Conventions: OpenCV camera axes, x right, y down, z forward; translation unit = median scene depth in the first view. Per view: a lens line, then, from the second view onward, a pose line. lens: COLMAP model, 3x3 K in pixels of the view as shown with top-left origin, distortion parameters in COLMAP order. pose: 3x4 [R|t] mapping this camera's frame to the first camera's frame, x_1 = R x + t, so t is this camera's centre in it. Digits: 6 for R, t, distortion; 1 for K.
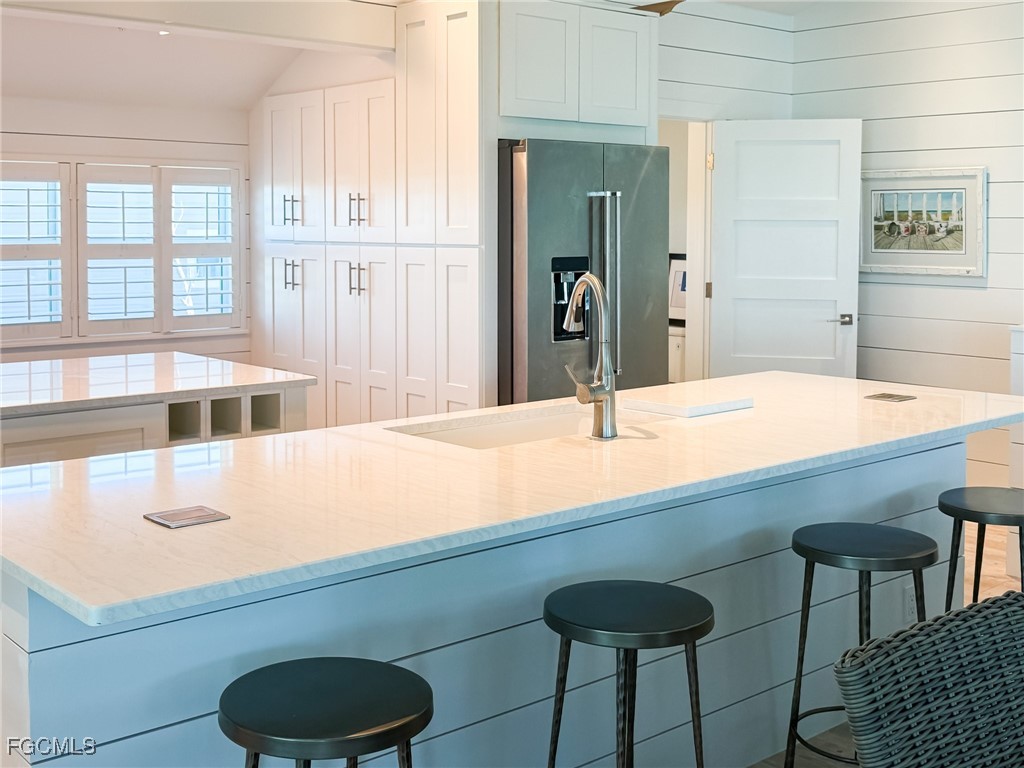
lens RADIAL K [[1239.7, 0, 510.3], [0, 1239.7, 291.0], [0, 0, 1]] dist [0.034420, -0.013253]
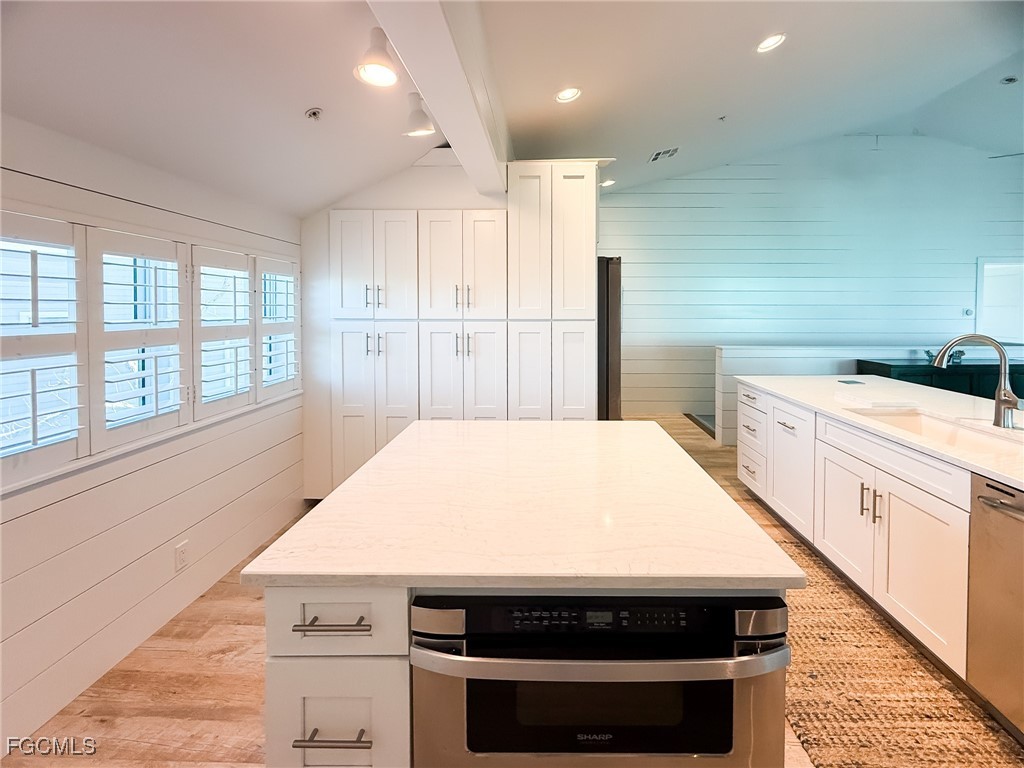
lens RADIAL K [[442.7, 0, 541.9], [0, 442.7, 317.1], [0, 0, 1]] dist [0.000712, 0.000134]
pose [[0.654171, -0.016254, 0.756172, -0.421098], [0.040694, 0.999077, -0.013729, -0.028980], [-0.755251, 0.039752, 0.654229, 0.553999]]
